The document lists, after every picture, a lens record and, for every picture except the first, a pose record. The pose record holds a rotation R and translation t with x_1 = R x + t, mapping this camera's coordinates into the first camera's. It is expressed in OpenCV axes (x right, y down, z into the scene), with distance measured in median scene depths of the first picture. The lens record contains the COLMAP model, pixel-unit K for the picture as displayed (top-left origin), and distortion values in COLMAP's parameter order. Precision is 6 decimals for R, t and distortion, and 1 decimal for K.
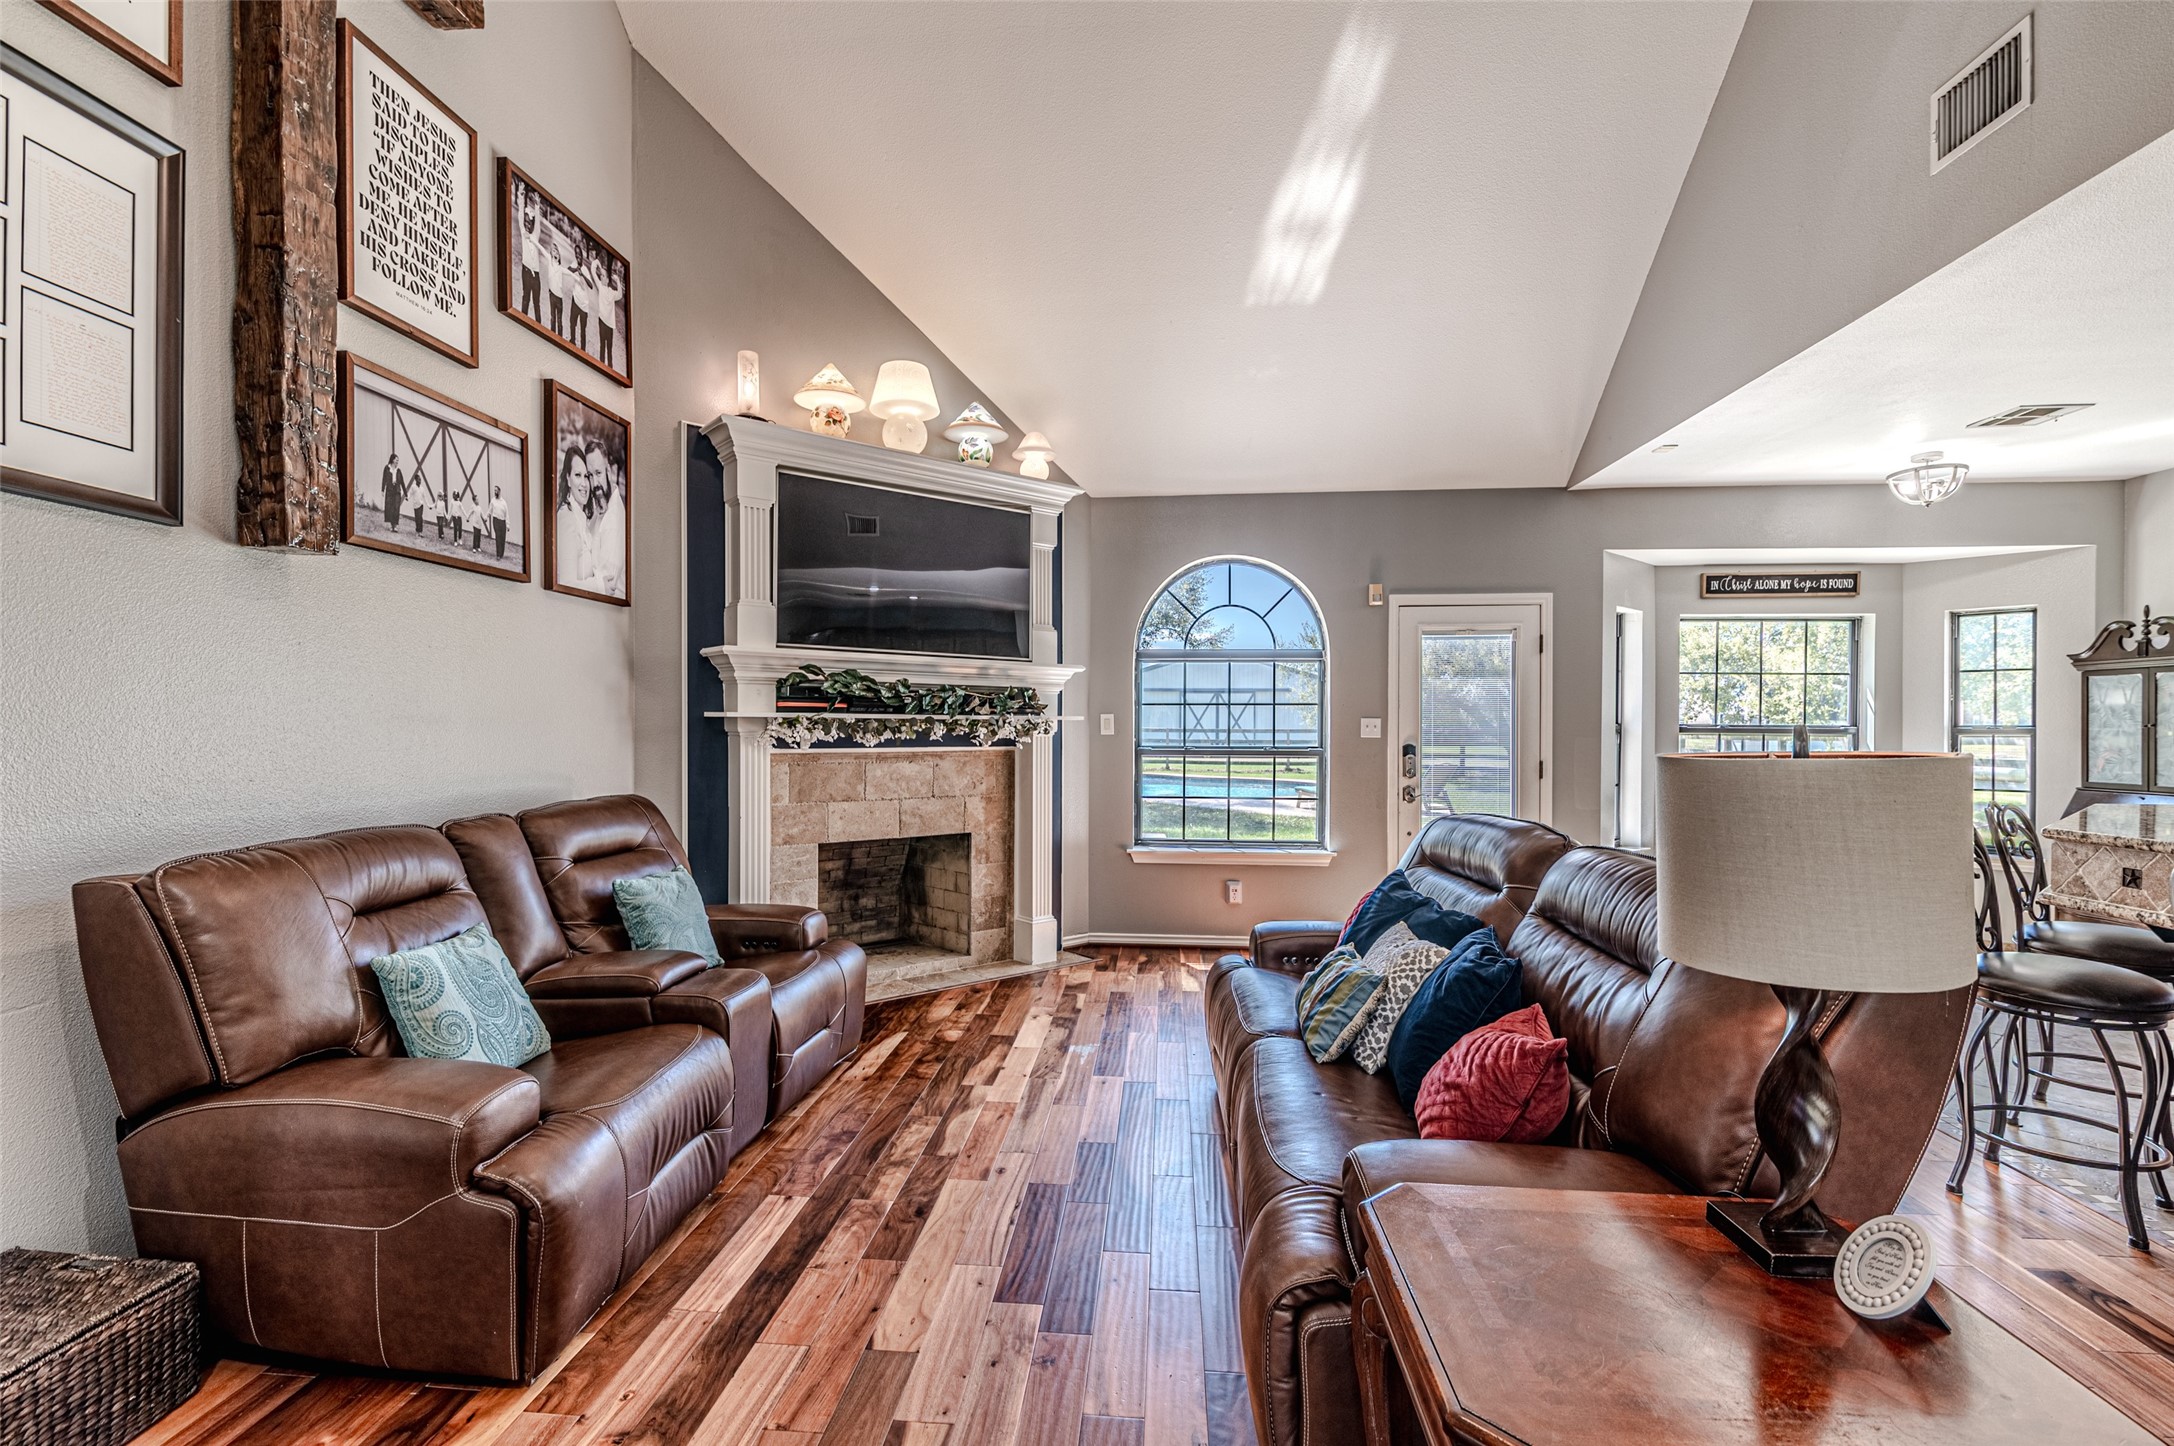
lens RADIAL K [[987.1, 0, 1078.9], [0, 987.1, 731.0], [0, 0, 1]] dist [-0.002607, -0.000092]
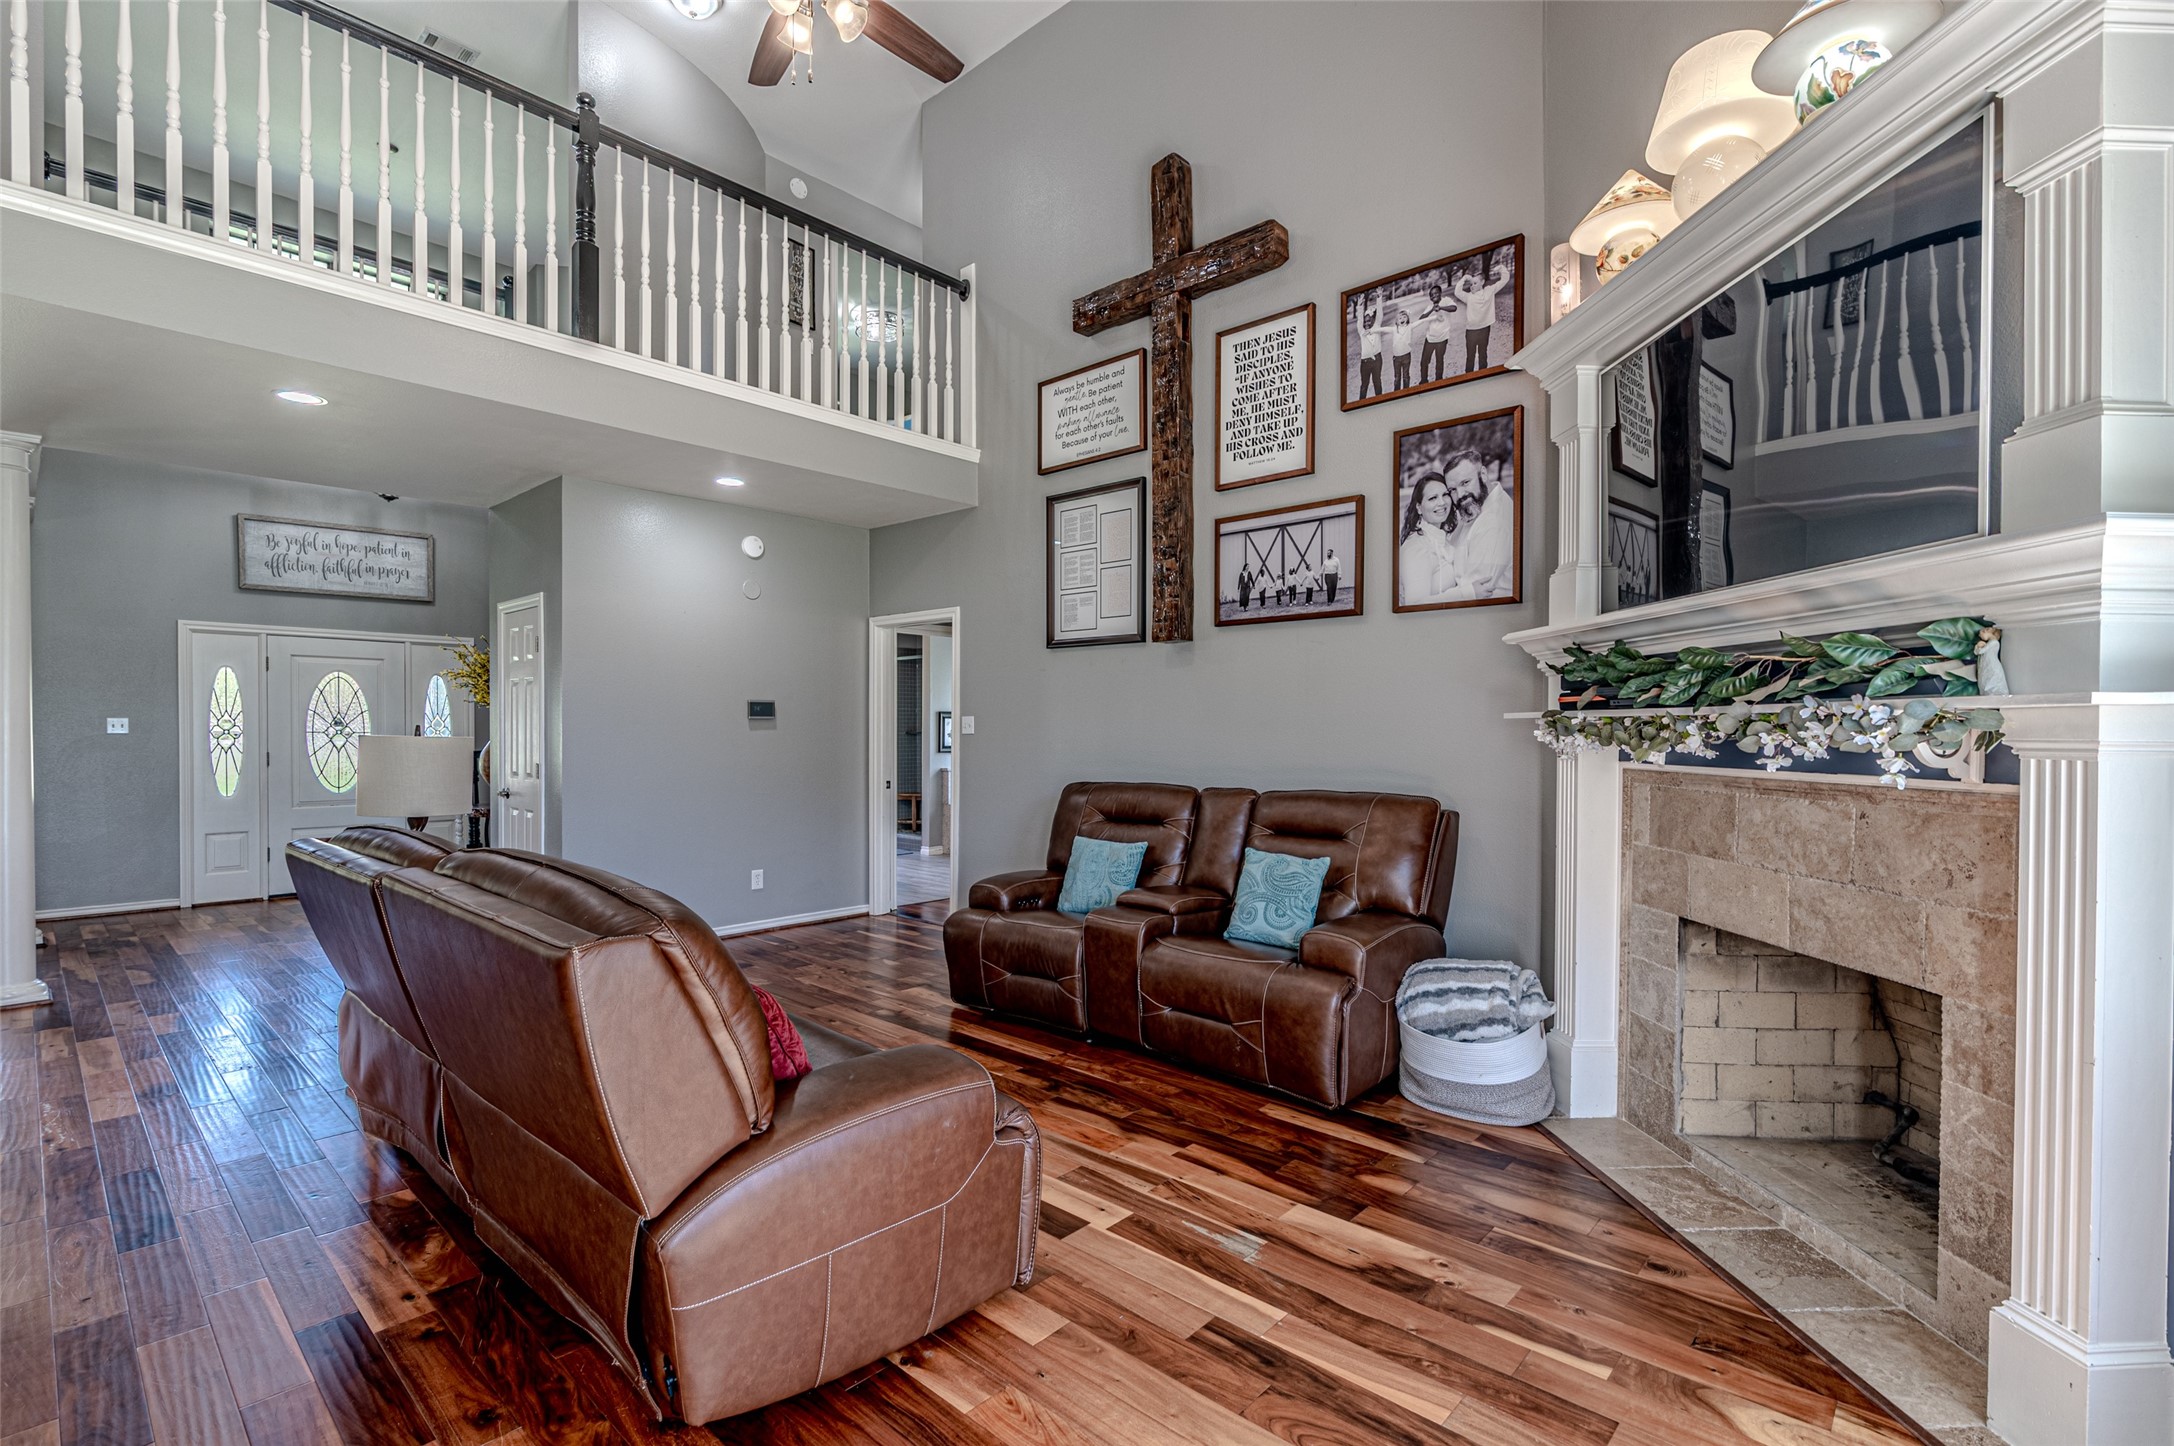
lens RADIAL K [[987.1, 0, 1088.1], [0, 987.1, 734.4], [0, 0, 1]] dist [-0.002607, -0.000092]
pose [[-0.603896, 0.000303, -0.797063, 0.608068], [-0.006726, 0.999962, 0.005476, -0.003902], [0.797035, 0.008668, -0.603871, 1.408415]]
